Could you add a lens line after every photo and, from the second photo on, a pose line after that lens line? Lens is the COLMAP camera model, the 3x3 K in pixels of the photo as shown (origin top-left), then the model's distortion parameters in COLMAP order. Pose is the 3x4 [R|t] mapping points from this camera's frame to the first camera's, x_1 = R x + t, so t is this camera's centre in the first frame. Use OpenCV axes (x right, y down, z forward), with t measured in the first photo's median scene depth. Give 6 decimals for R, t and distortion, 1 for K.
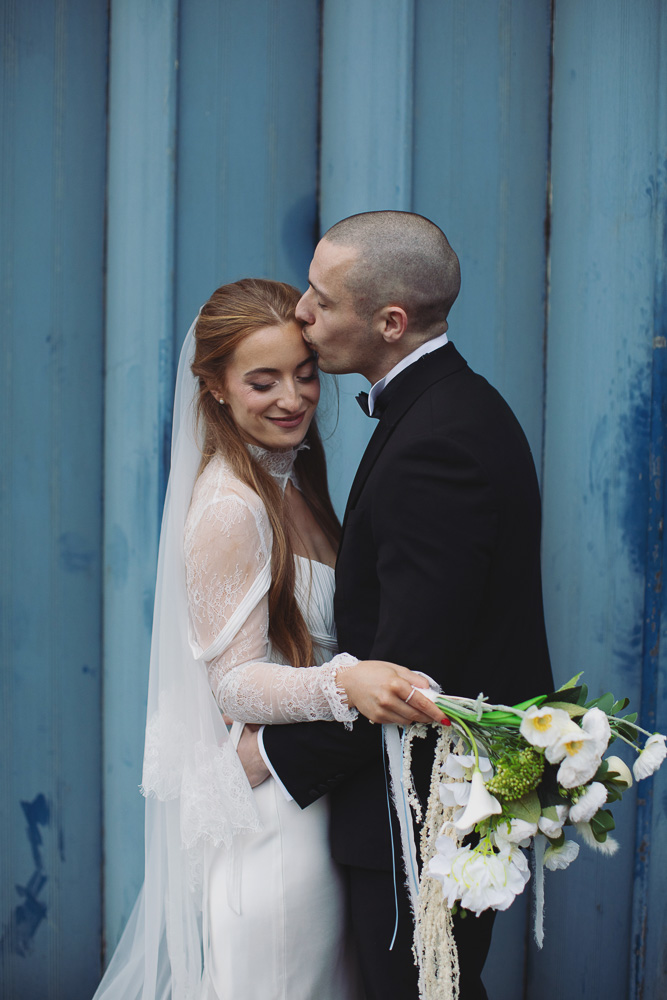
lens RADIAL K [[1527.7, 0, 306.8], [0, 1527.7, 499.5], [0, 0, 1]] dist [-0.145051, 0.067950]
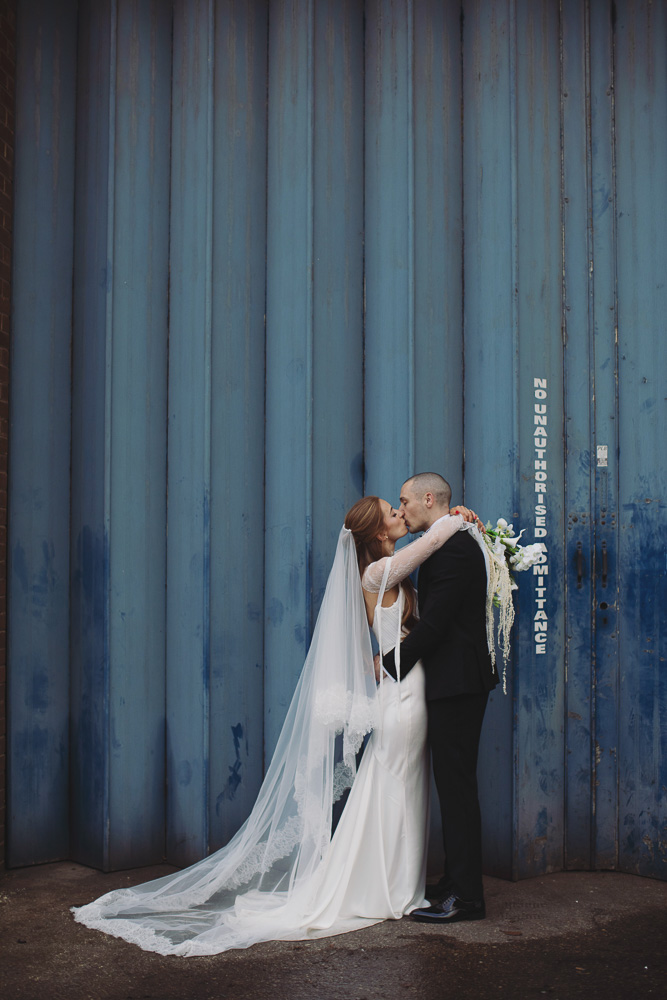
lens RADIAL K [[1474.0, 0, 337.6], [0, 1474.0, 518.3], [0, 0, 1]] dist [-0.154635, 0.167438]
pose [[0.977207, -0.007676, 0.212152, -0.495012], [0.027625, 0.995447, -0.091228, 0.100517], [-0.210485, 0.095009, 0.972969, -1.138266]]
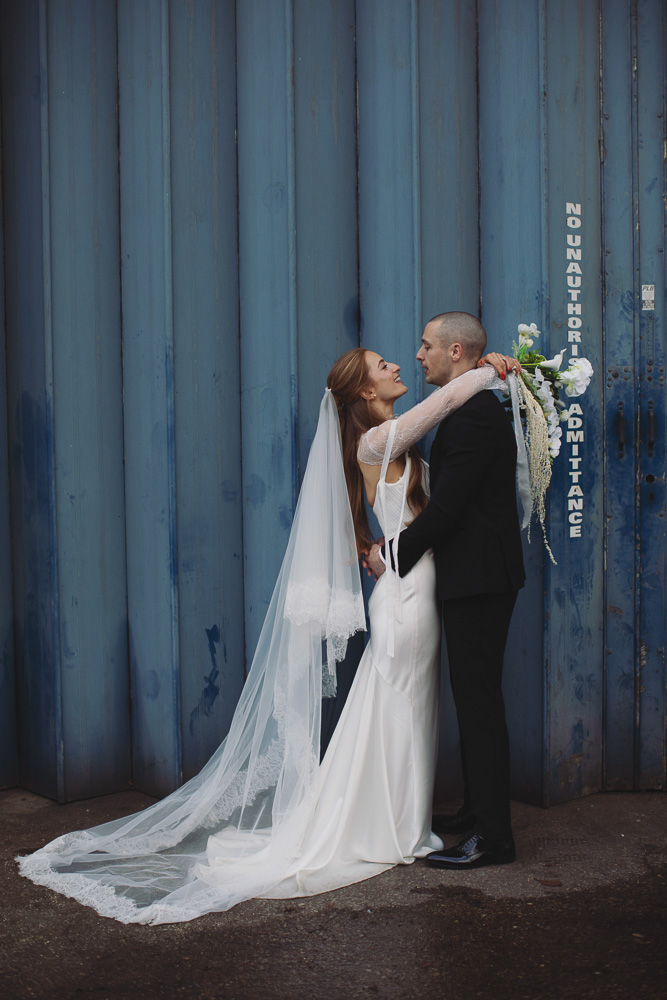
lens RADIAL K [[1474.0, 0, 337.6], [0, 1474.0, 518.3], [0, 0, 1]] dist [-0.154635, 0.167438]
pose [[0.975042, -0.044946, 0.217422, -0.421063], [0.043819, 0.998989, 0.010002, 0.056891], [-0.217652, -0.000225, 0.976026, -0.777122]]
